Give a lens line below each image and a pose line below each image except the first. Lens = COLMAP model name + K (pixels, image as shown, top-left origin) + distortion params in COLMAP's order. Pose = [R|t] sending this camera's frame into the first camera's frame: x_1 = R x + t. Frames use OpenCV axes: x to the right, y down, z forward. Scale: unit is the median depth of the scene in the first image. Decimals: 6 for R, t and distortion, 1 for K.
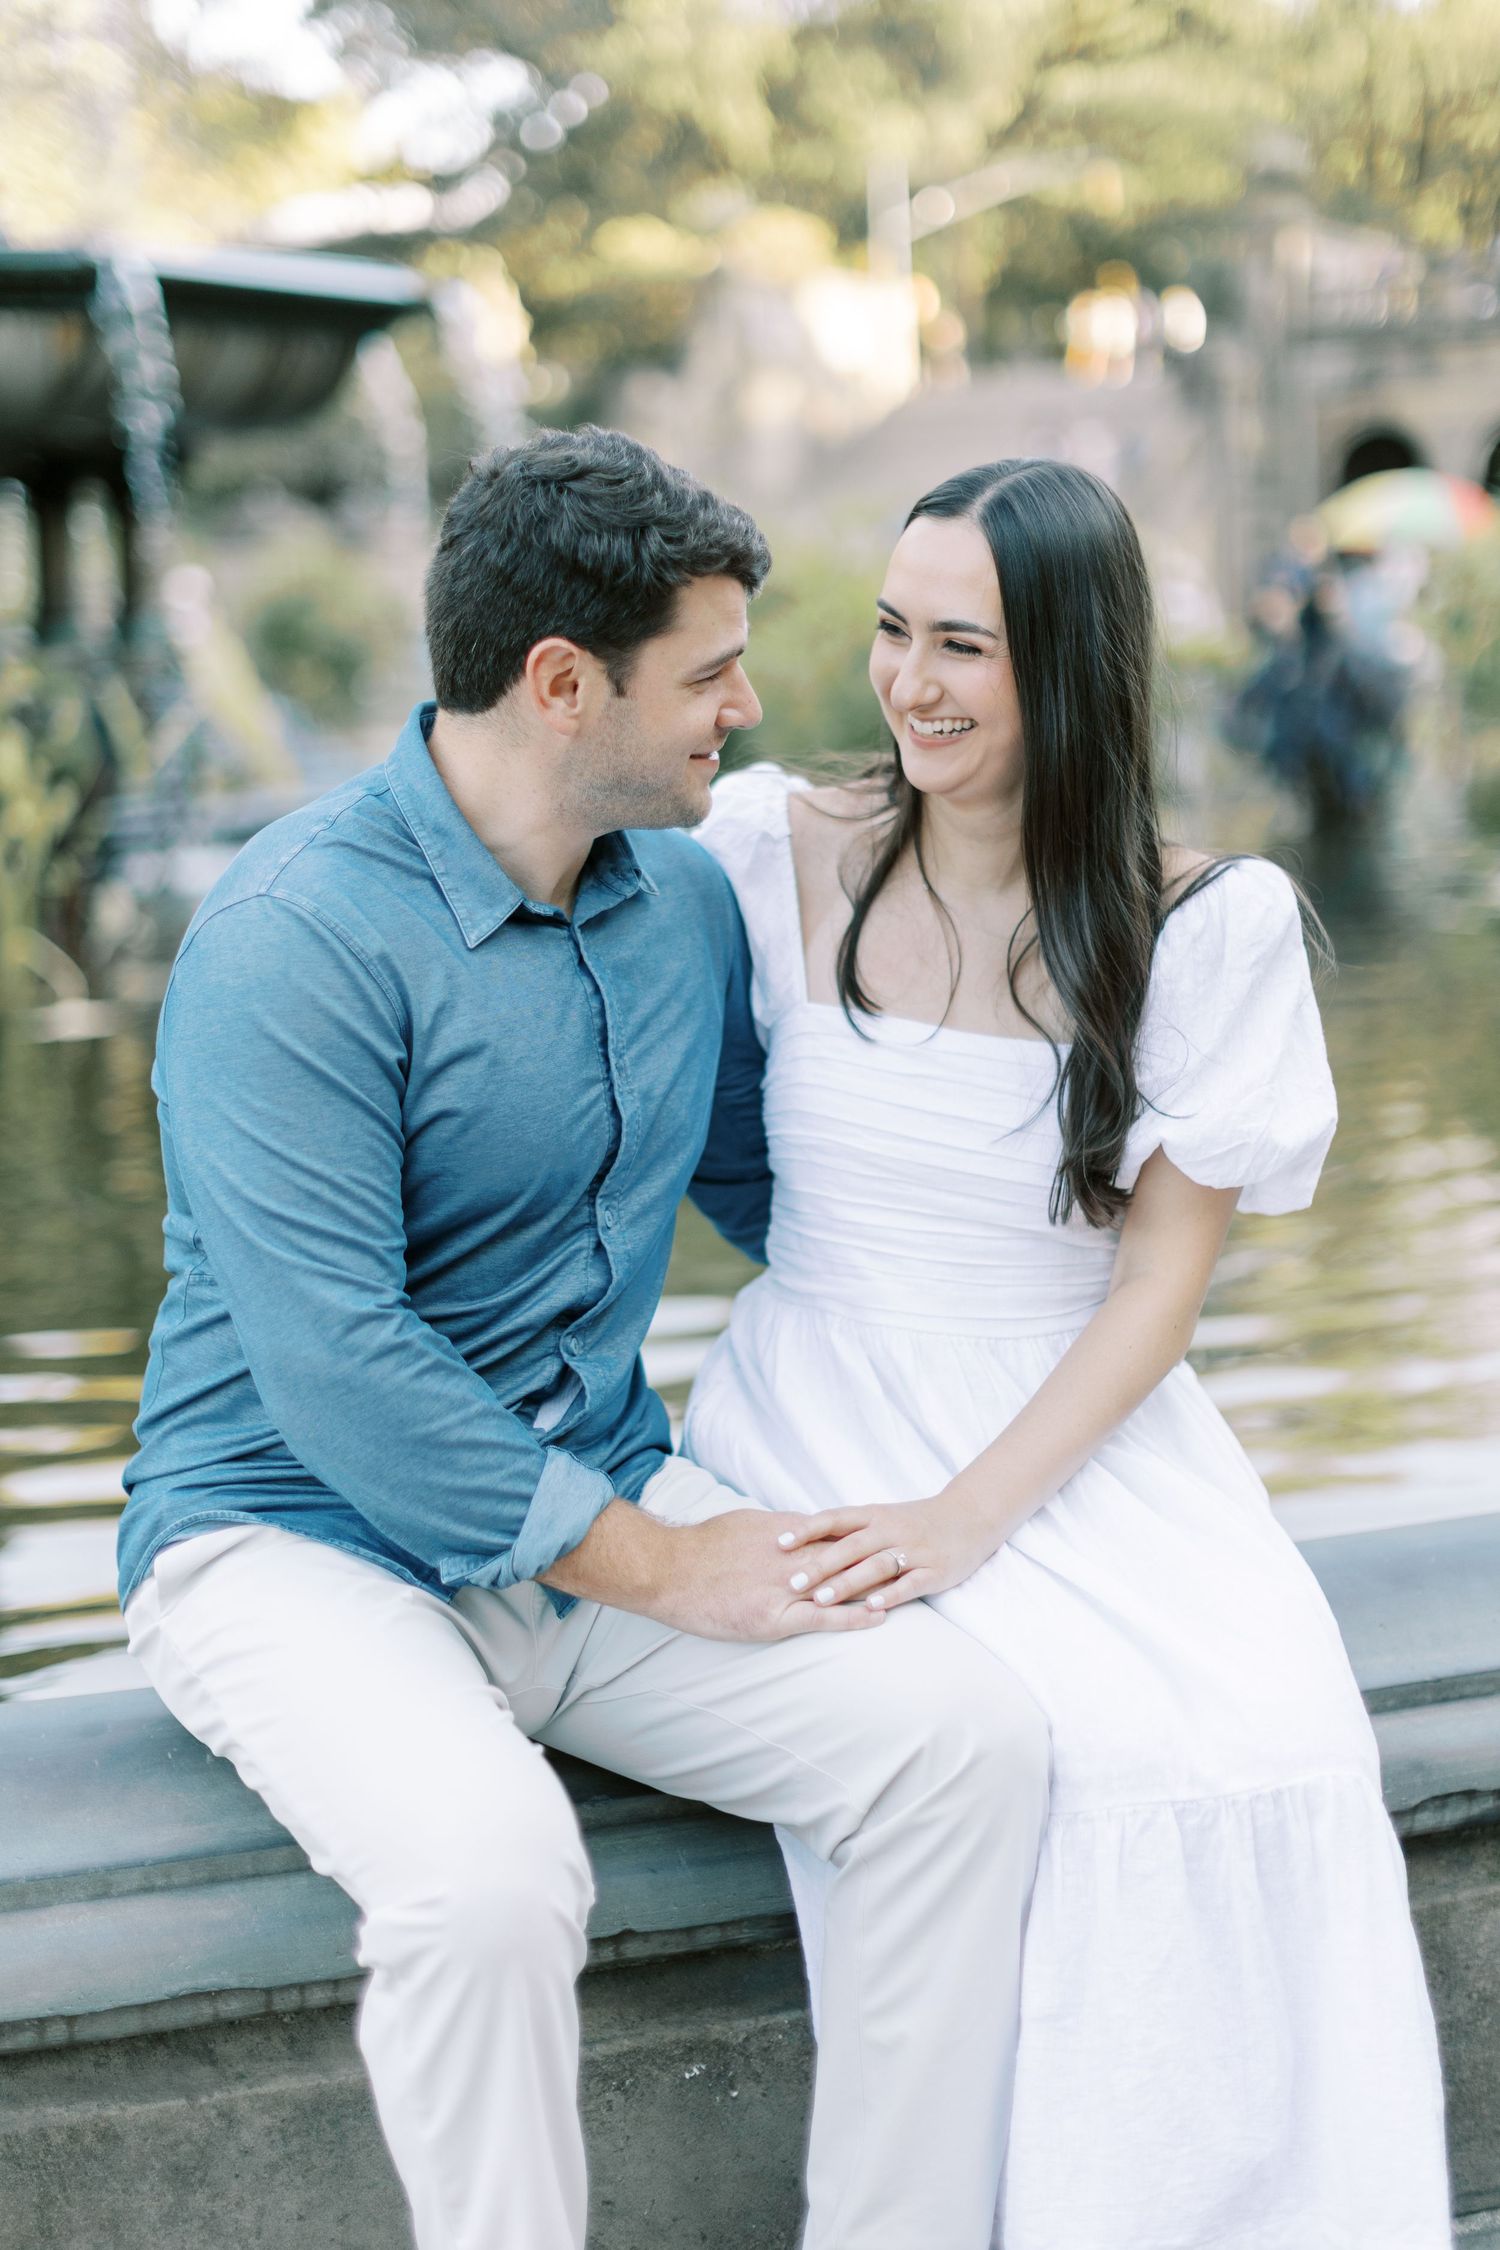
lens RADIAL K [[3411.6, 0, 750.0], [0, 3411.6, 1125.0], [0, 0, 1]] dist [0.053568, 0.237709]
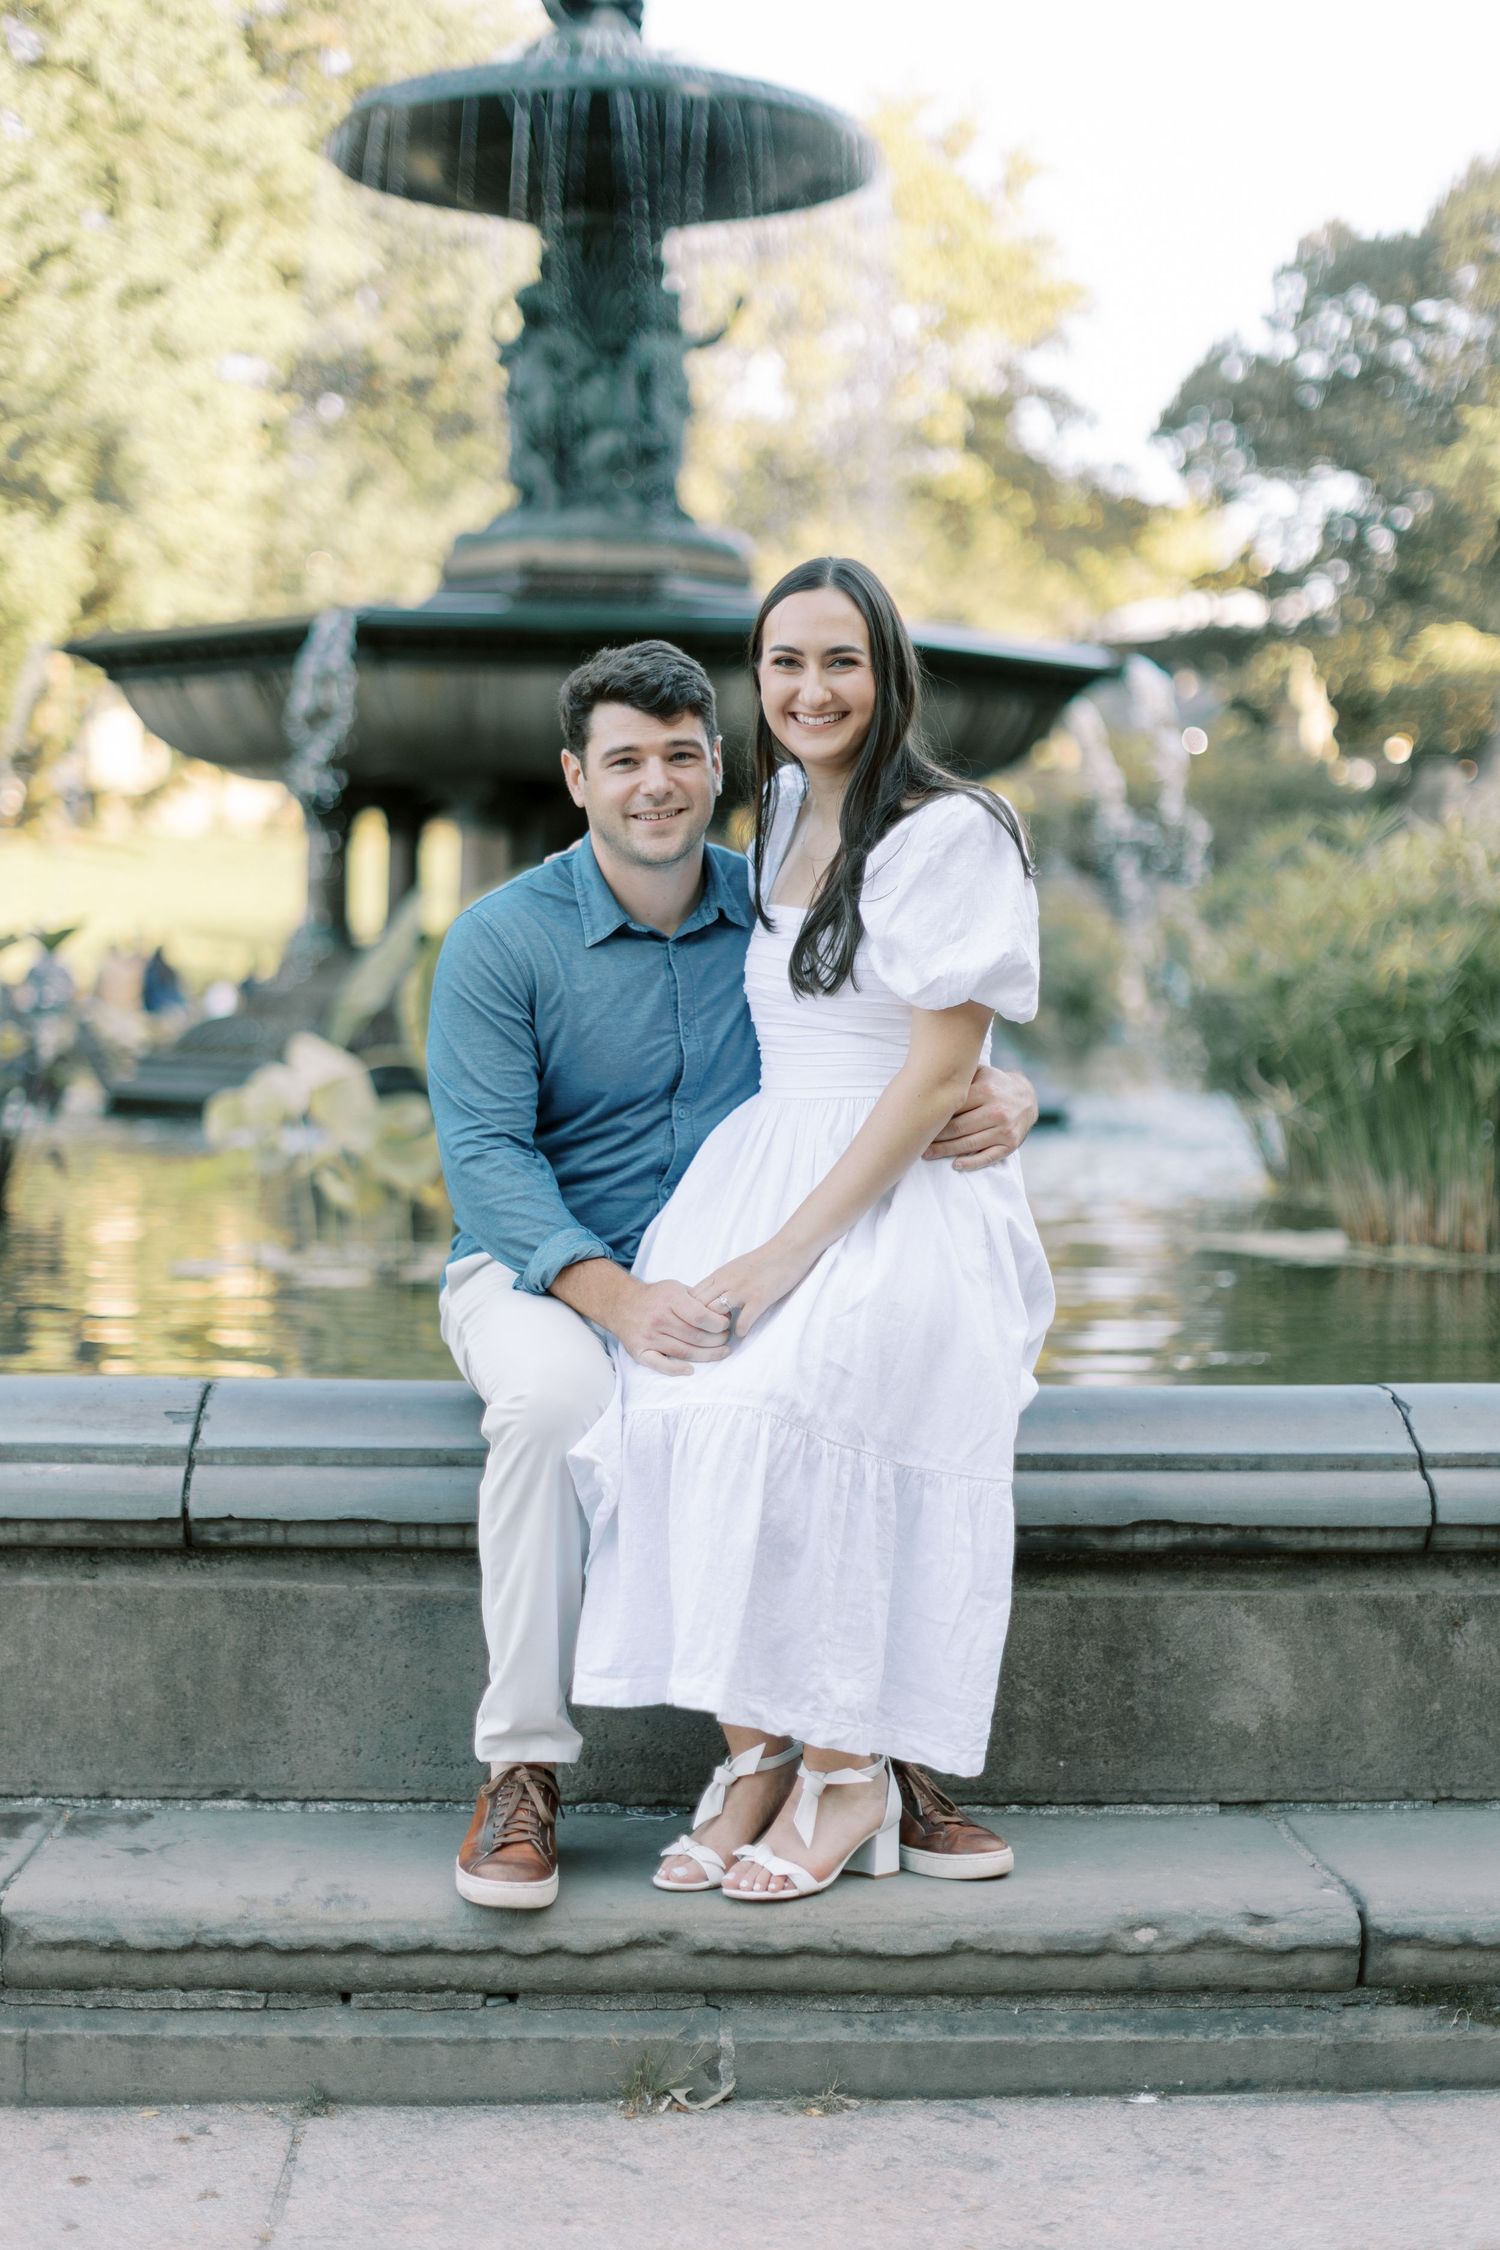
lens RADIAL K [[3411.6, 0, 750.0], [0, 3411.6, 1125.0], [0, 0, 1]] dist [0.053568, 0.237709]
pose [[0.968742, 0.062852, -0.239977, 0.419108], [-0.089307, 0.990870, -0.100997, 0.204862], [0.231438, 0.119272, 0.965511, -0.620998]]
